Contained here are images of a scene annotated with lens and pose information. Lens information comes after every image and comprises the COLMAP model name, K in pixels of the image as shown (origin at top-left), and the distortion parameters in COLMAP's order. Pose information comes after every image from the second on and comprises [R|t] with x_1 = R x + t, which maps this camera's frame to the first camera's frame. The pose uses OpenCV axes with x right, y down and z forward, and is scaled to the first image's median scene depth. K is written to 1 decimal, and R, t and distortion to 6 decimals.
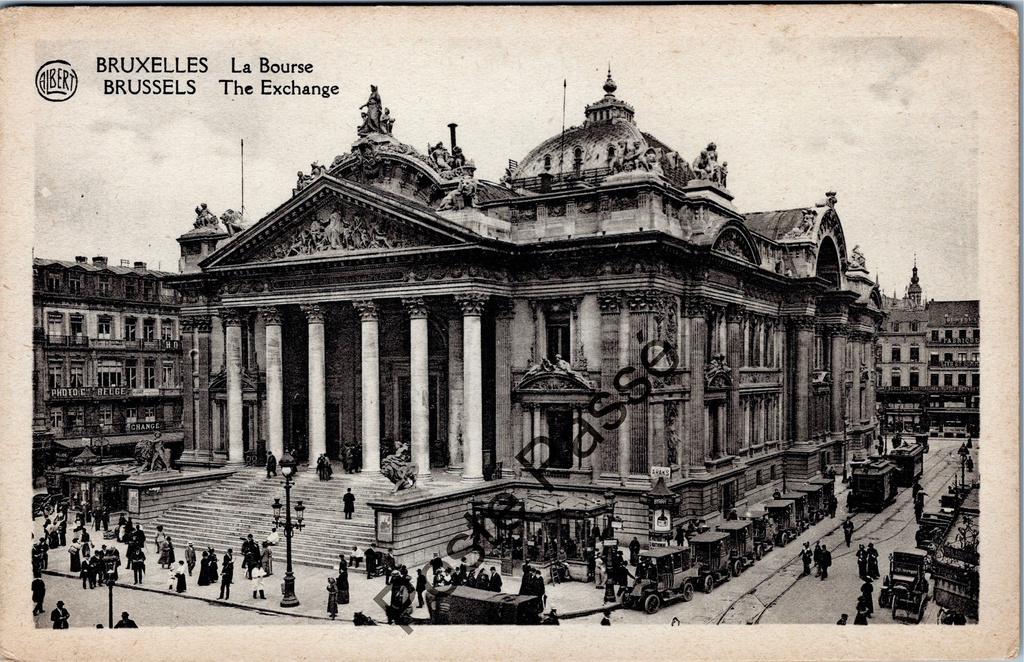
lens RADIAL K [[929.0, 0, 482.6], [0, 929.0, 374.1], [0, 0, 1]] dist [0.027694, -0.018070]
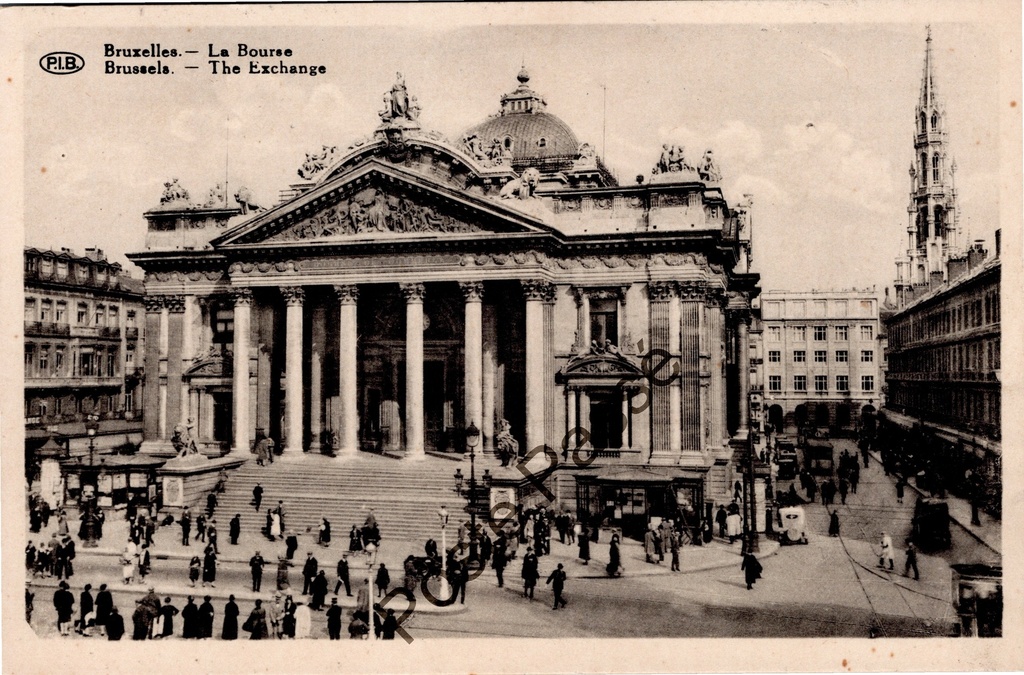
lens RADIAL K [[1099.7, 0, 423.1], [0, 1099.7, 299.9], [0, 0, 1]] dist [0.010476, 0.000000]
pose [[0.971231, 0.025350, 0.236788, -0.392684], [-0.007515, 0.997086, -0.075921, 0.028807], [-0.238022, 0.071957, 0.968591, -0.152782]]
